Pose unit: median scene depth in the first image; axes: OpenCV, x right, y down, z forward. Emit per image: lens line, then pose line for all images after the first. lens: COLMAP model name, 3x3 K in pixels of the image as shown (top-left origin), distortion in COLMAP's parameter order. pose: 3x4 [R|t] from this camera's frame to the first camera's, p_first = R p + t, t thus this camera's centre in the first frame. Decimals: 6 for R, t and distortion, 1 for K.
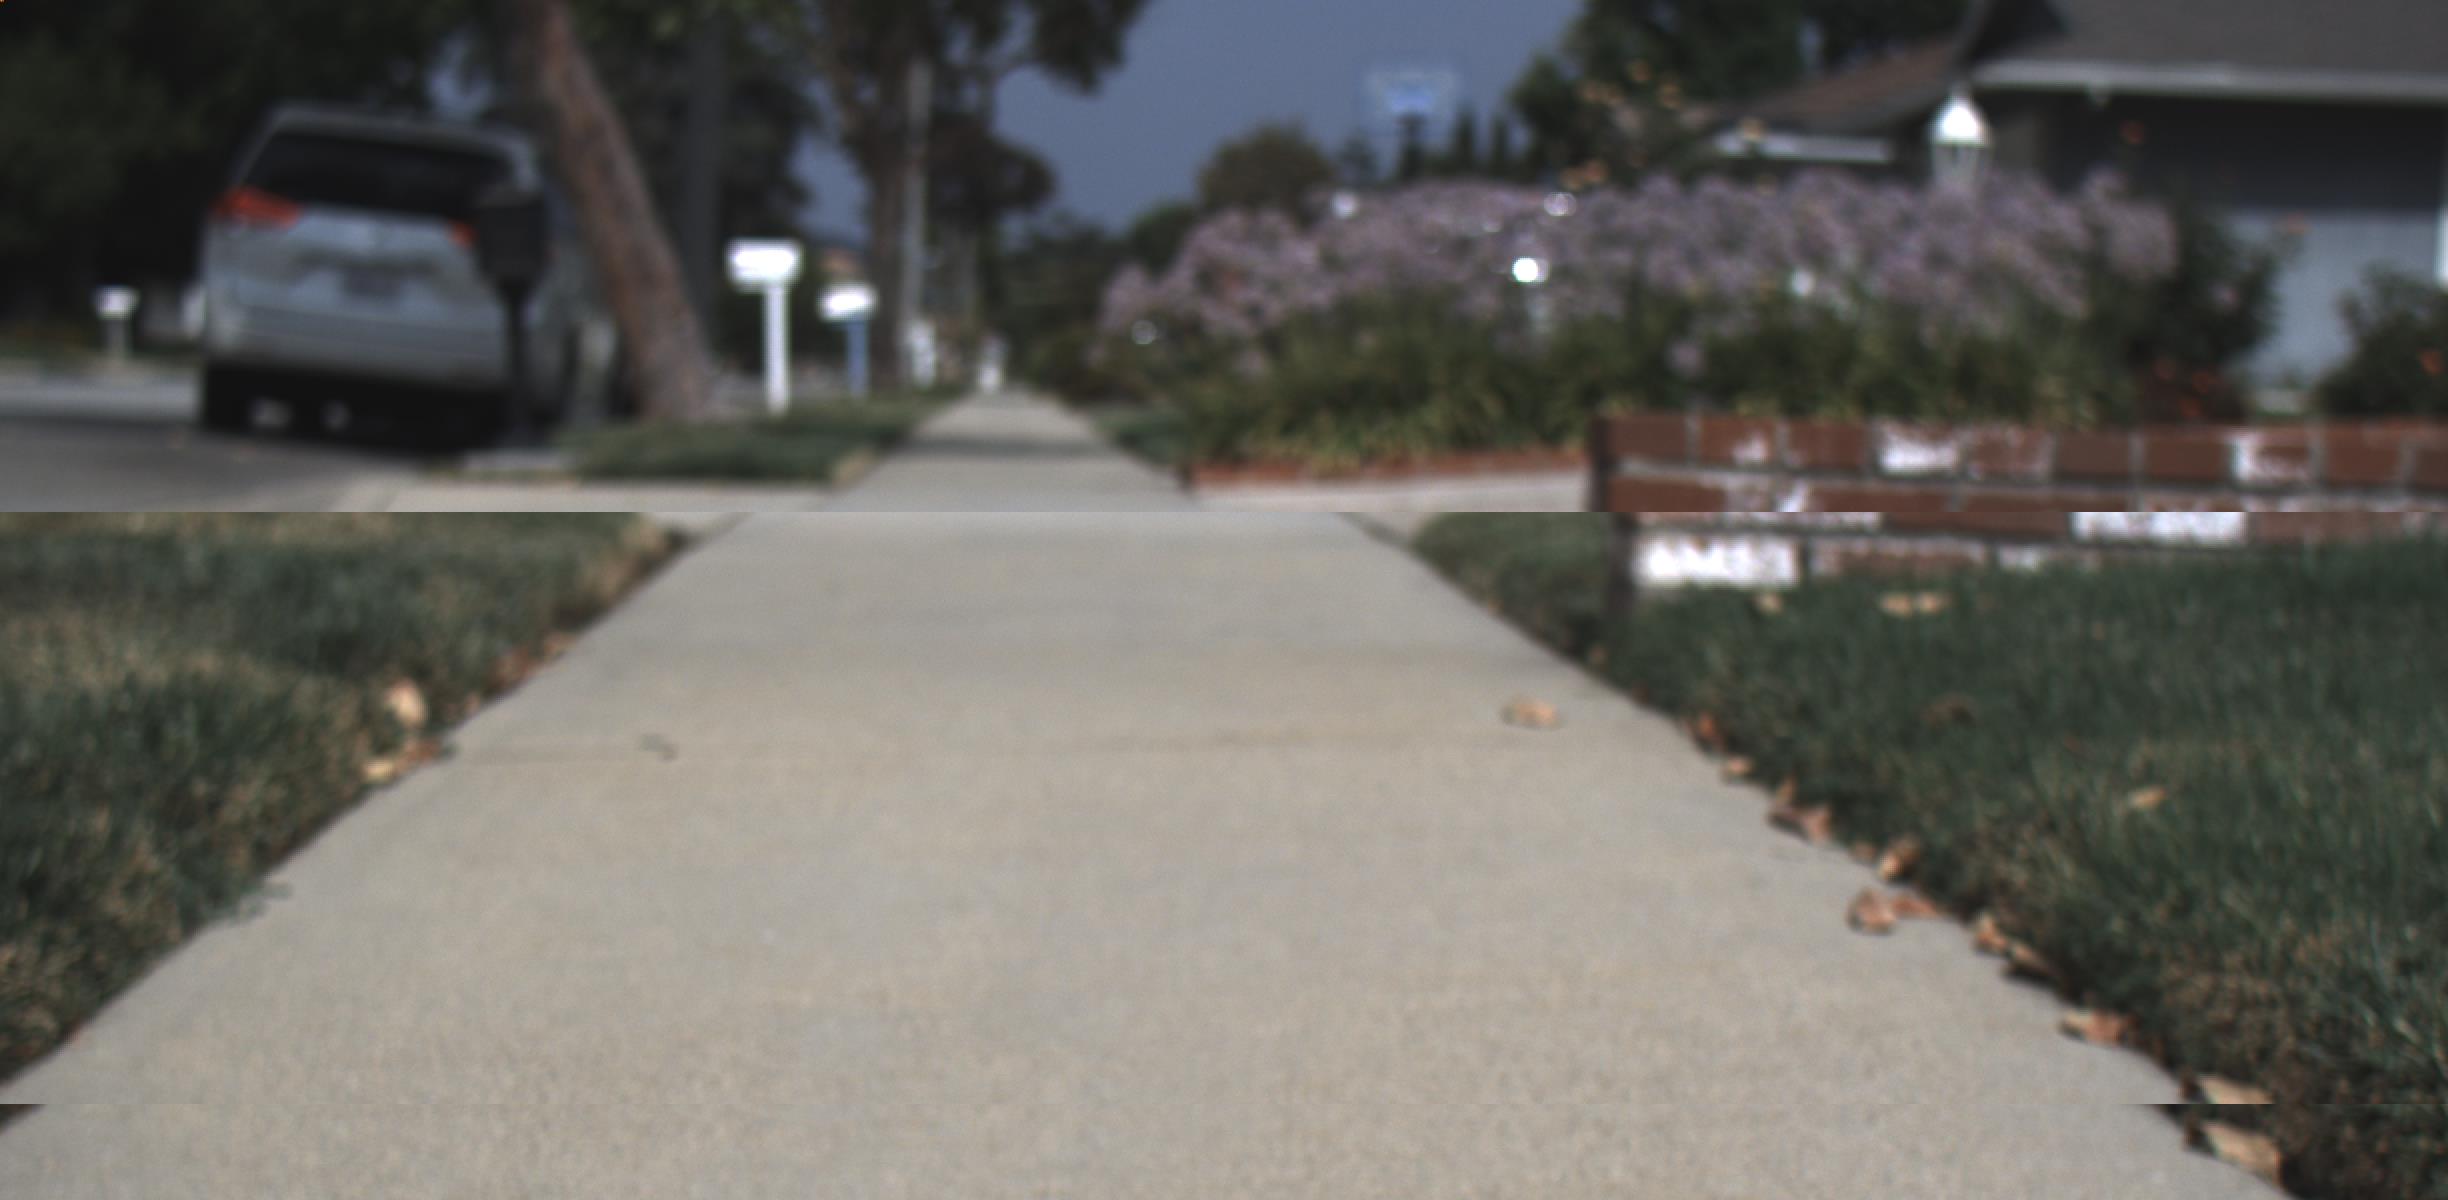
lens RADIAL K [[4957.3, 0, 1226.6], [0, 4957.3, 686.8], [0, 0, 1]] dist [0.008514, 0.478099]
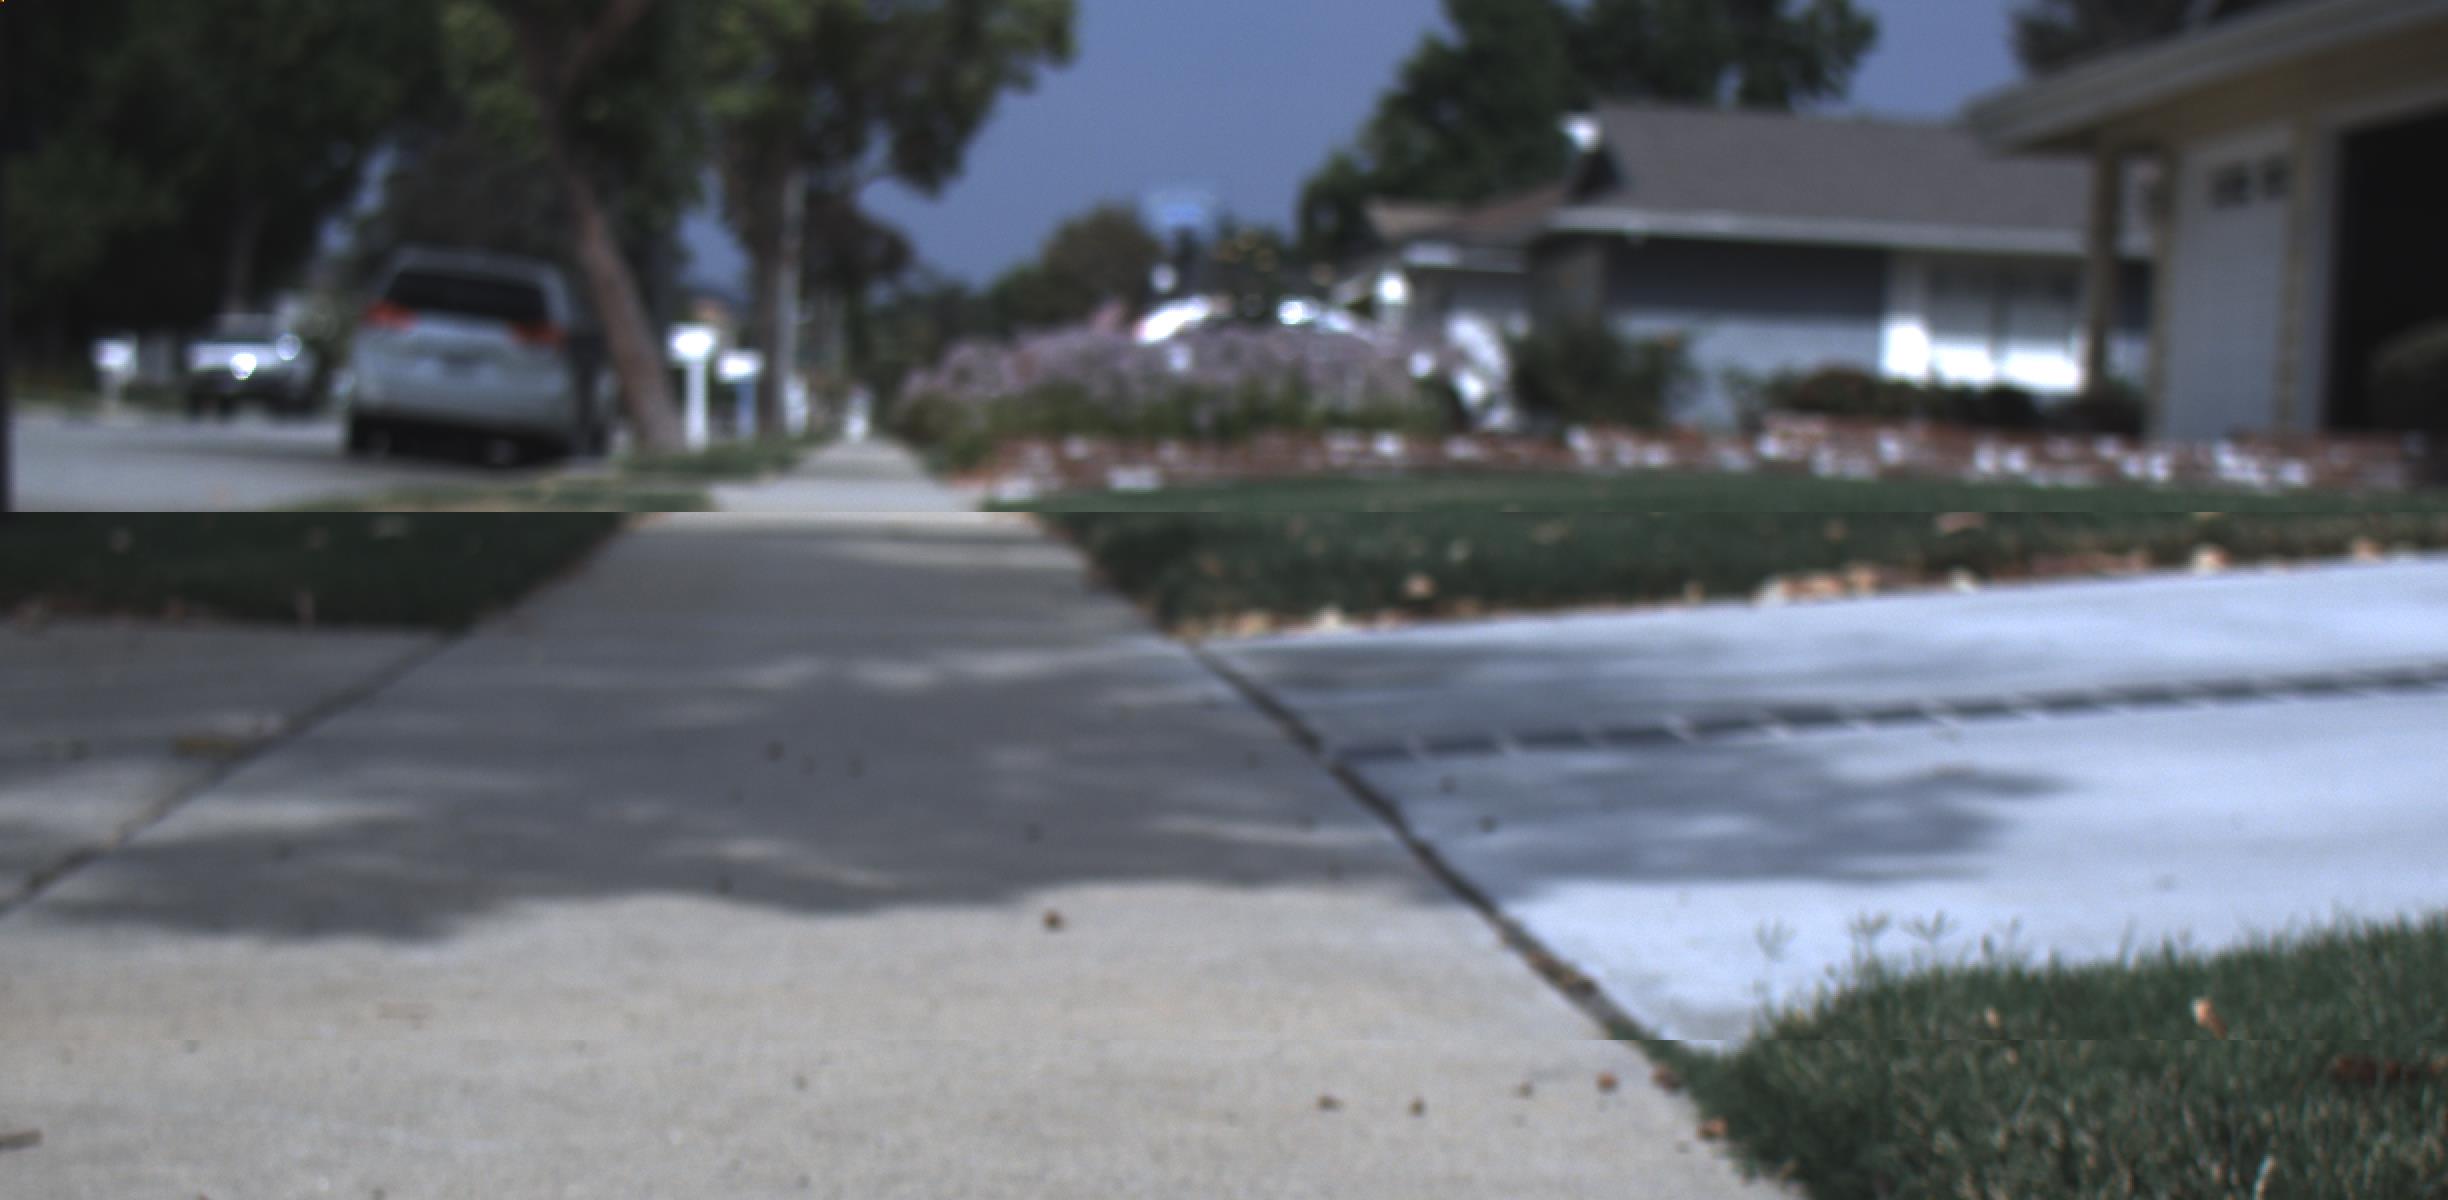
lens RADIAL K [[4957.3, 0, 1226.6], [0, 4957.3, 686.8], [0, 0, 1]] dist [0.008514, 0.478099]
pose [[0.999595, 0.008894, 0.027040, 0.019841], [-0.008609, 0.999906, -0.010630, 0.023100], [-0.027132, 0.010393, 0.999578, -0.368686]]
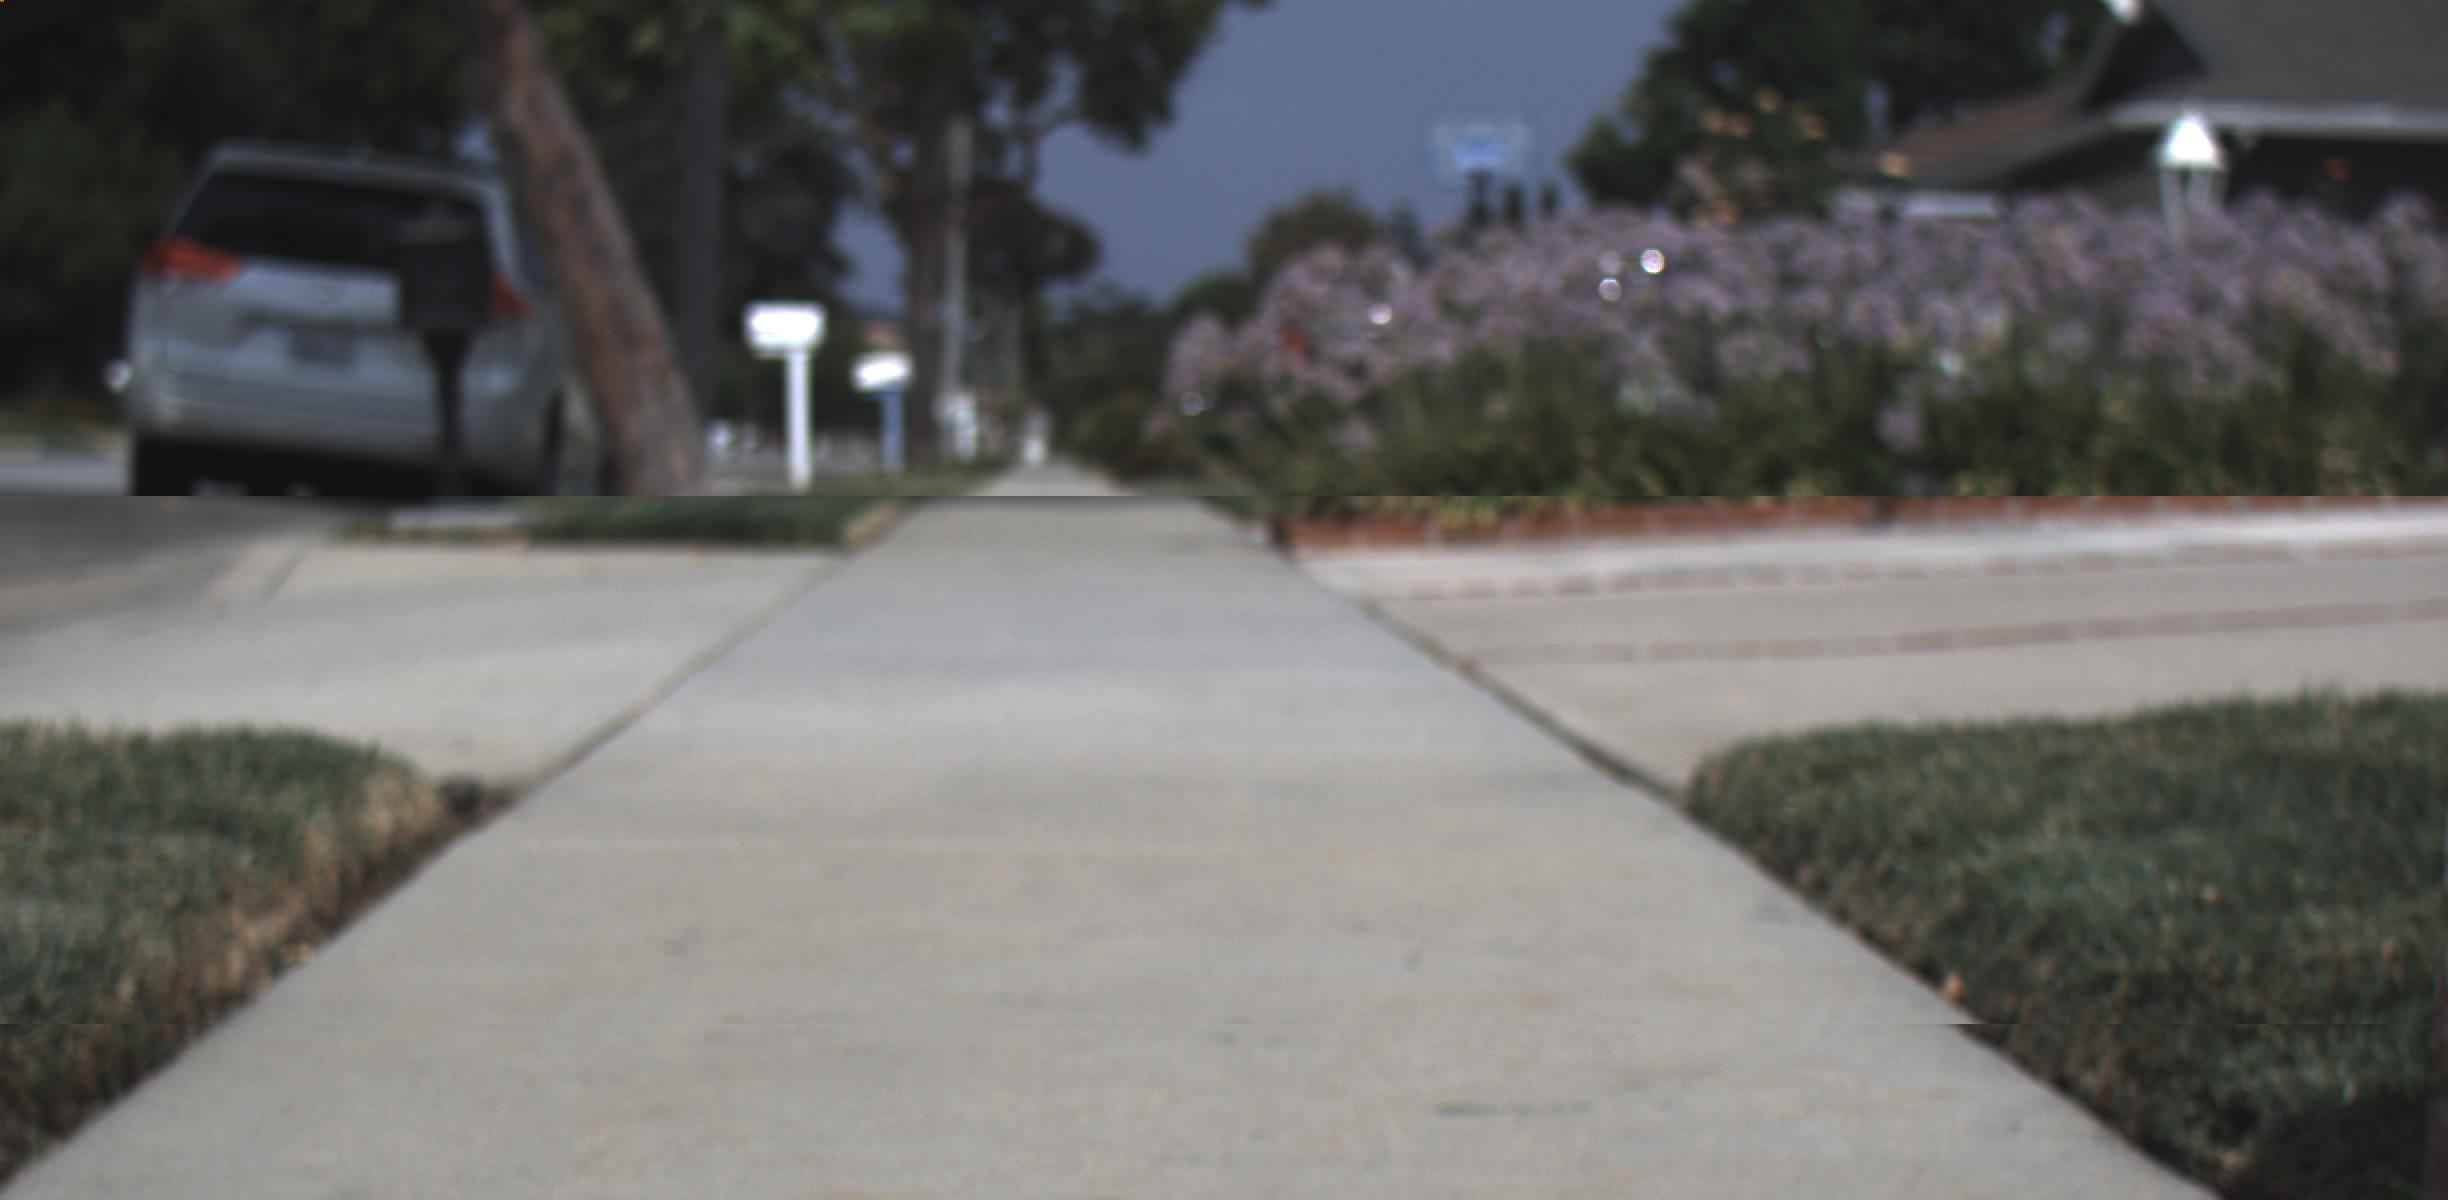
lens RADIAL K [[4957.3, 0, 1226.6], [0, 4957.3, 686.8], [0, 0, 1]] dist [0.008514, 0.478099]
pose [[0.999956, -0.002678, -0.009031, -0.003388], [0.002546, 0.999891, -0.014531, -0.005107], [0.009069, 0.014507, 0.999854, 0.079364]]
